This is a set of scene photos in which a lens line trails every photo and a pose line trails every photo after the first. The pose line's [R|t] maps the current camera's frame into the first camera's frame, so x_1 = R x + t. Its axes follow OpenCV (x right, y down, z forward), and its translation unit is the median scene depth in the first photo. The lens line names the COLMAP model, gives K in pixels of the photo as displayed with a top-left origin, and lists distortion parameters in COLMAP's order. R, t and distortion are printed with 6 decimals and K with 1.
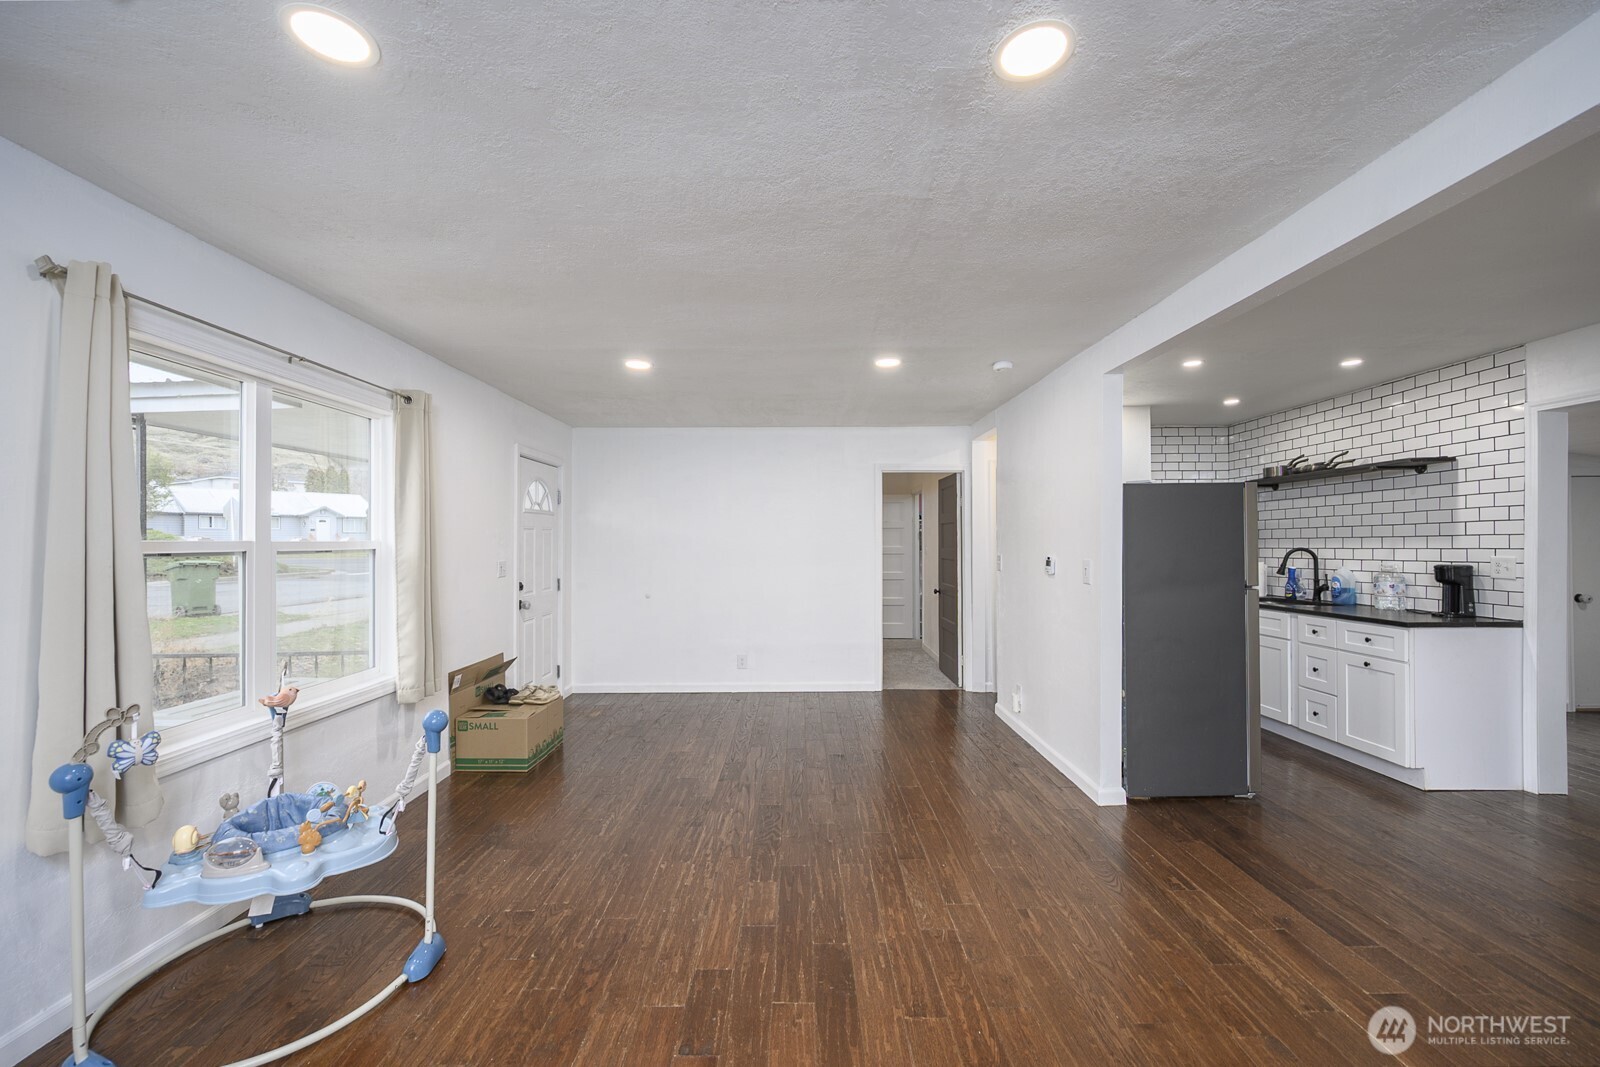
lens RADIAL K [[637.1, 0, 805.3], [0, 637.1, 536.7], [0, 0, 1]] dist [-0.003354, -0.000262]
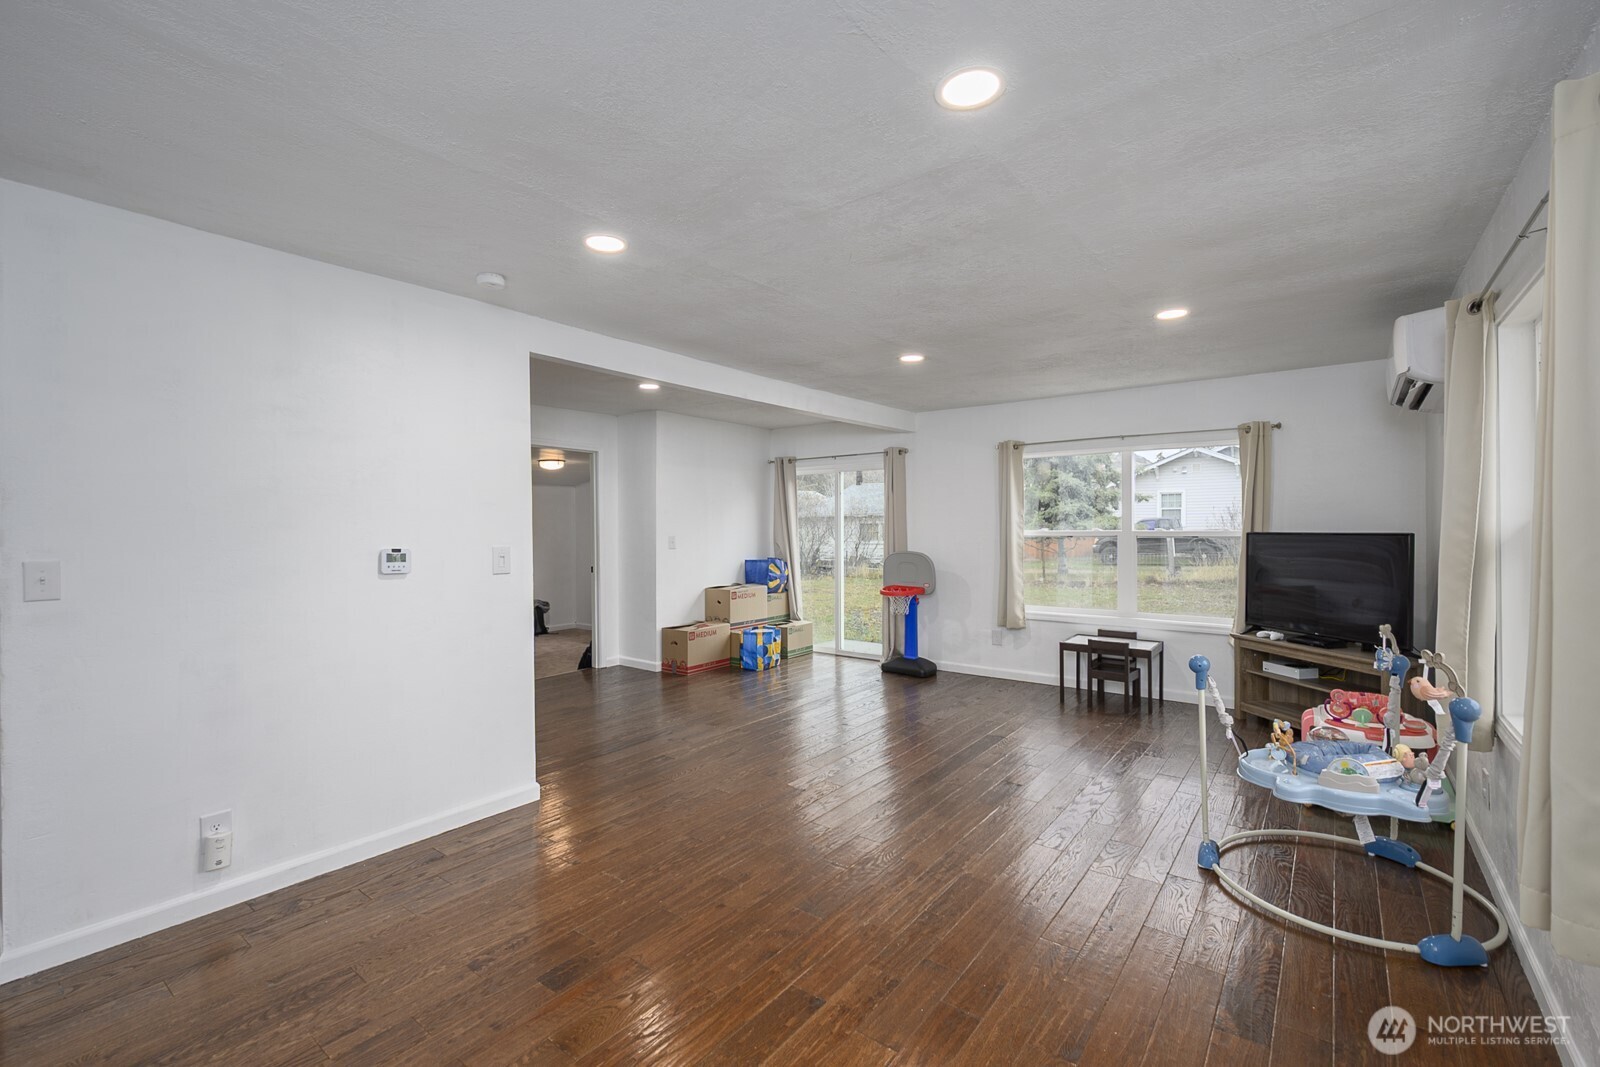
lens RADIAL K [[697.5, 0, 803.6], [0, 697.5, 532.3], [0, 0, 1]] dist [-0.000766, -0.000212]
pose [[-0.787393, 0.003034, 0.616444, -0.440168], [0.004901, 0.999987, 0.001338, 0.015866], [-0.616432, 0.004074, -0.787398, 1.371638]]
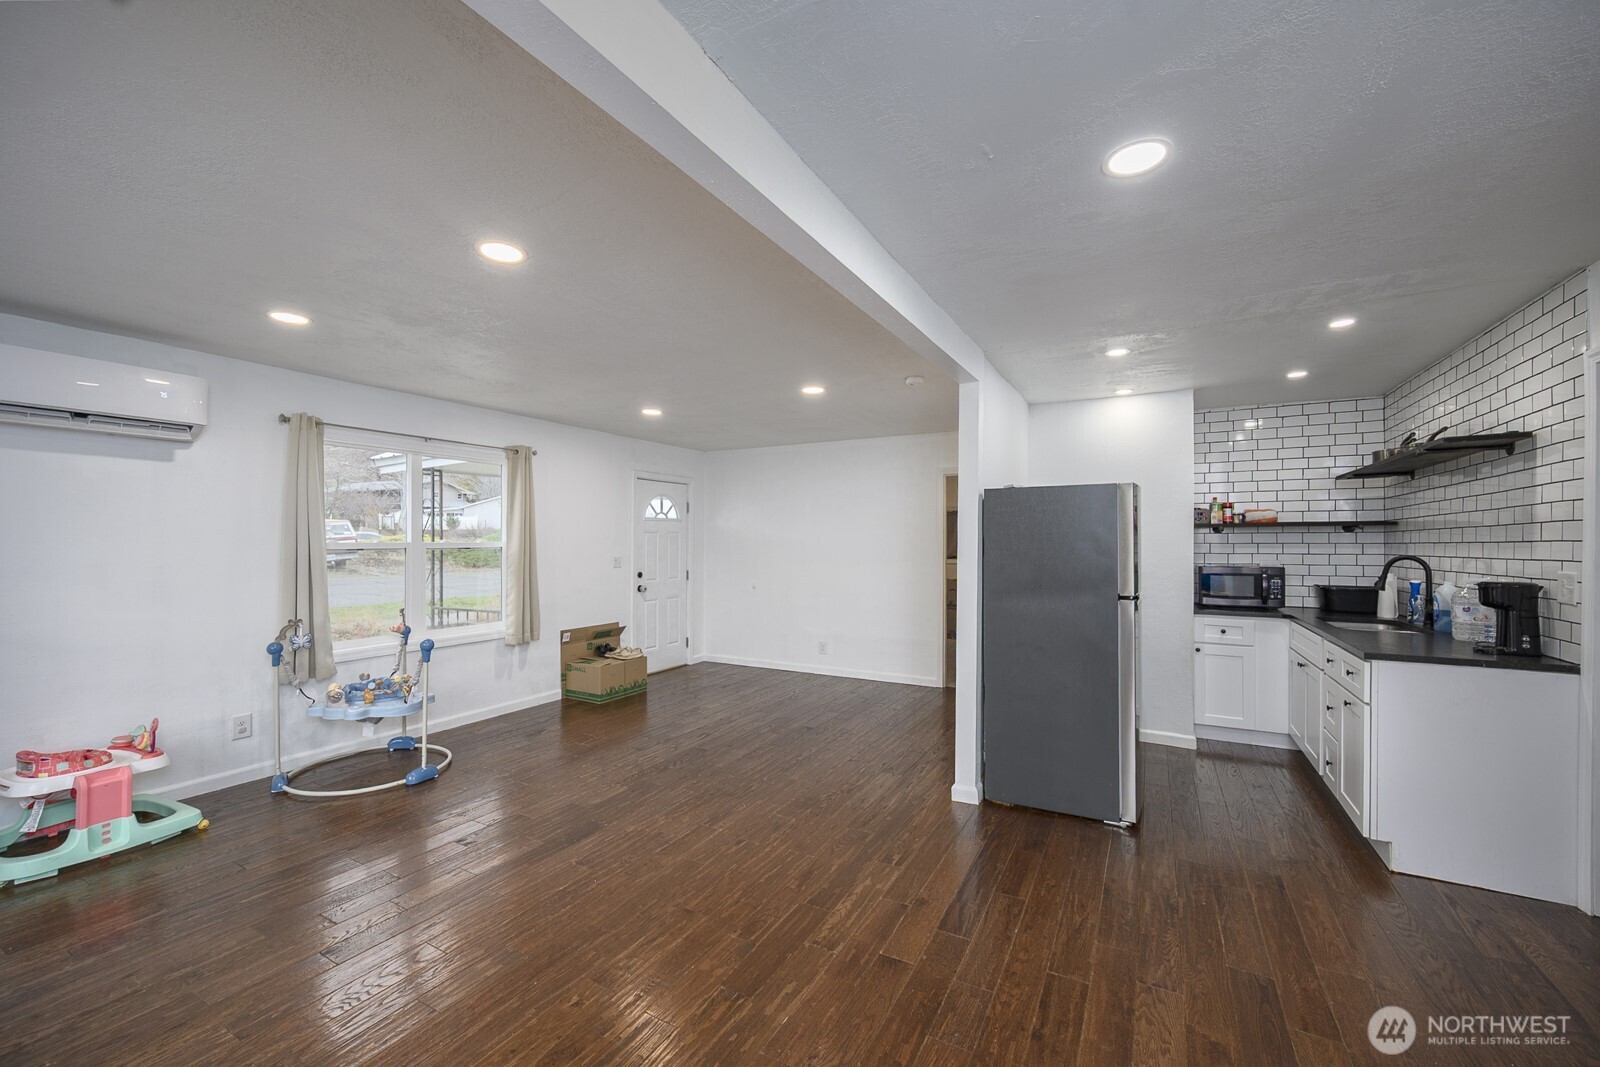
lens RADIAL K [[644.4, 0, 809.0], [0, 644.4, 537.6], [0, 0, 1]] dist [-0.005901, 0.000374]
pose [[0.872616, 0.002117, -0.488402, 0.667328], [0.000212, 0.999989, 0.004715, -0.009787], [0.488406, -0.004218, 0.872606, -0.025807]]
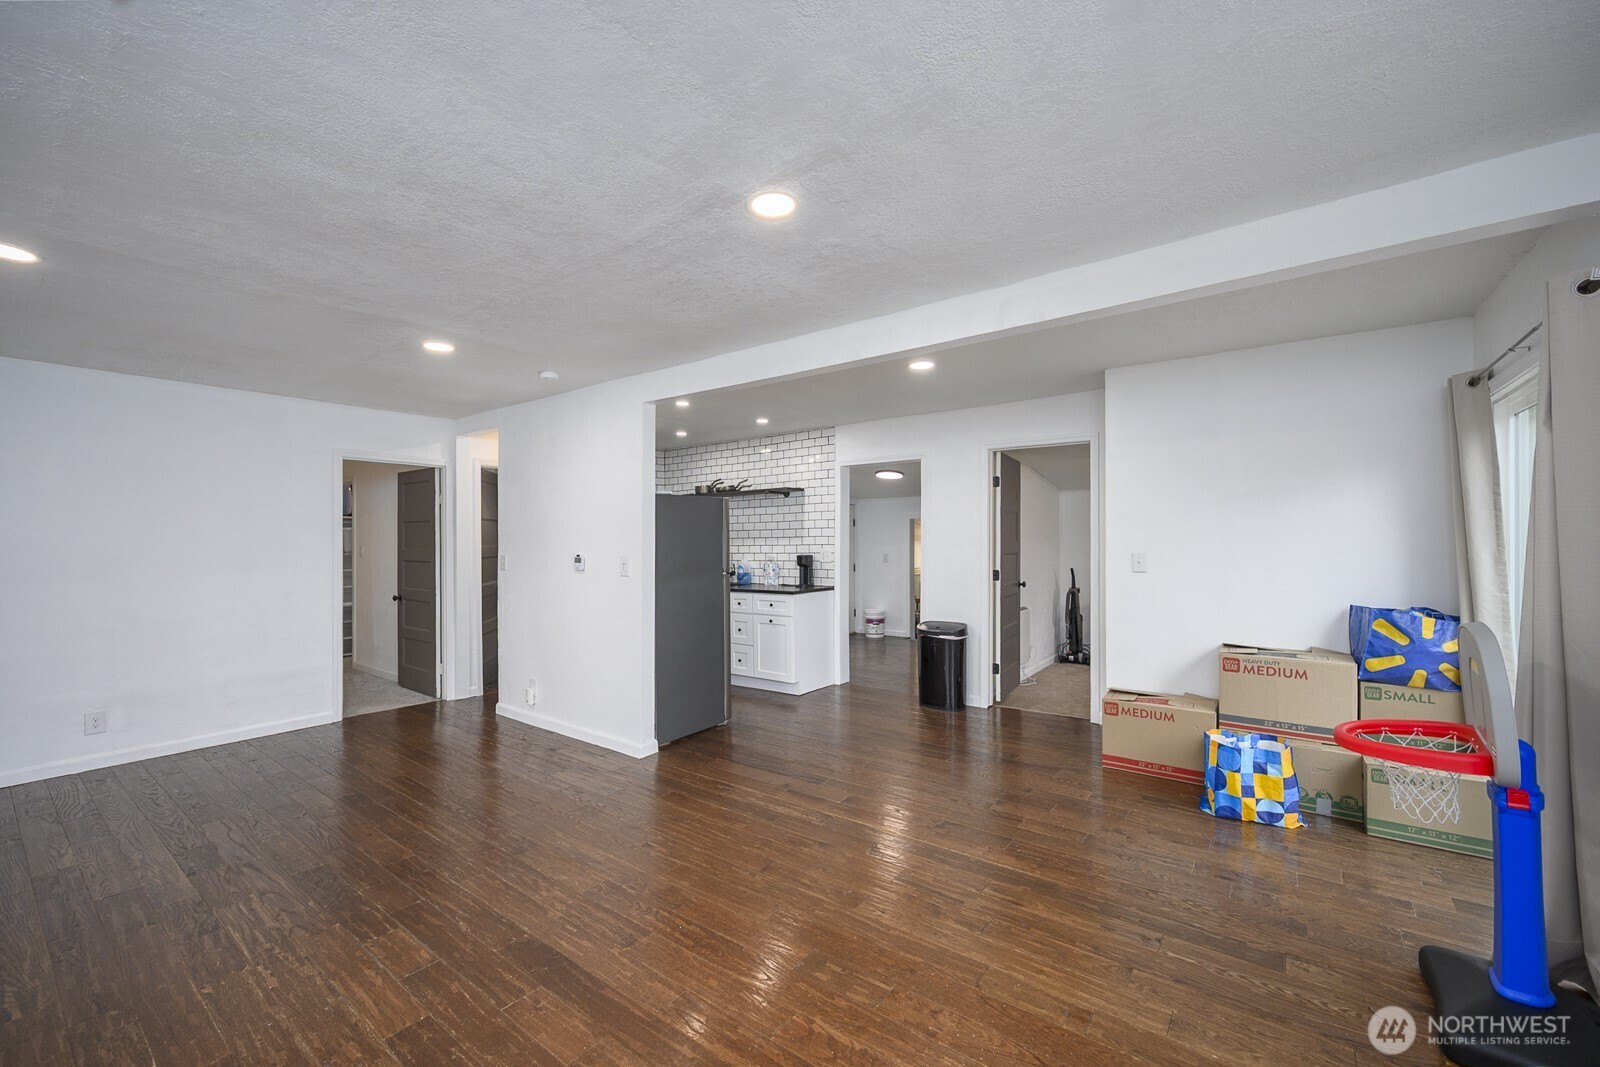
lens RADIAL K [[635.3, 0, 801.9], [0, 635.3, 535.2], [0, 0, 1]] dist [-0.001620, -0.000253]
pose [[0.604520, 0.006074, 0.796567, -0.274950], [-0.002120, 0.999980, -0.006016, 0.003840], [-0.796587, 0.001948, 0.604520, 0.020318]]
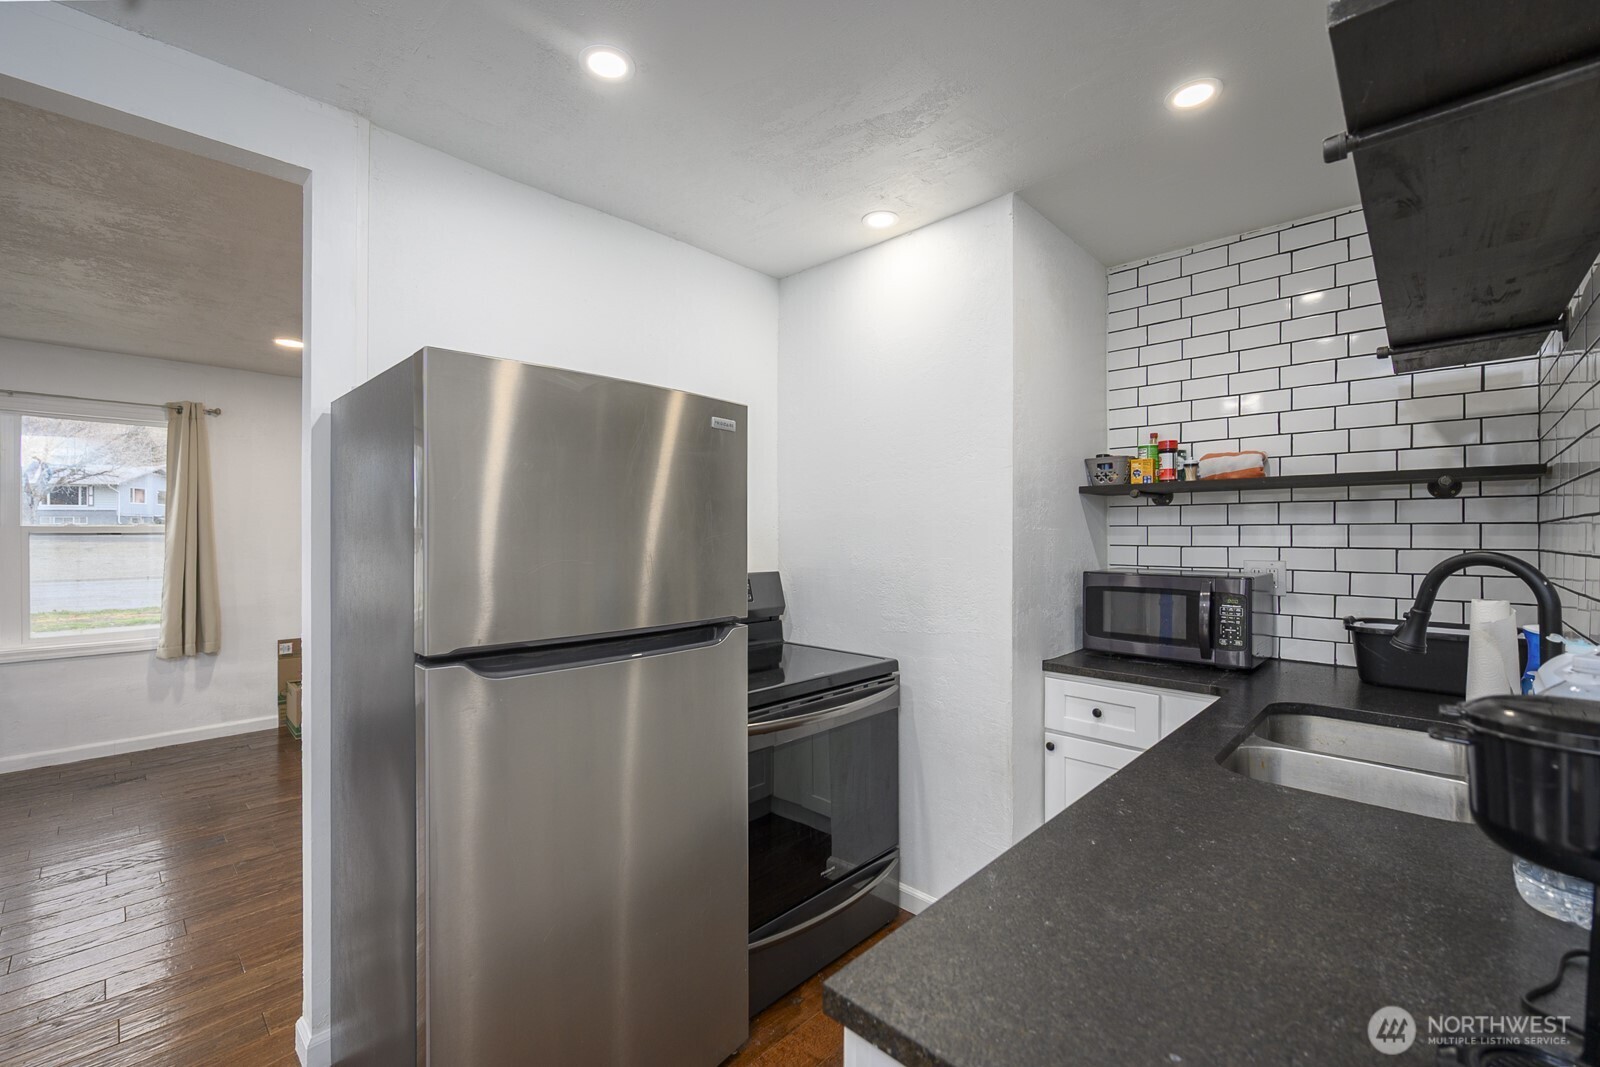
lens RADIAL K [[673.8, 0, 812.7], [0, 673.8, 531.8], [0, 0, 1]] dist [-0.001030, -0.000113]
pose [[0.718788, 0.004641, -0.695214, 0.975261], [0.001819, 0.999962, 0.008557, 0.008178], [0.695227, -0.007415, 0.718752, 0.784483]]
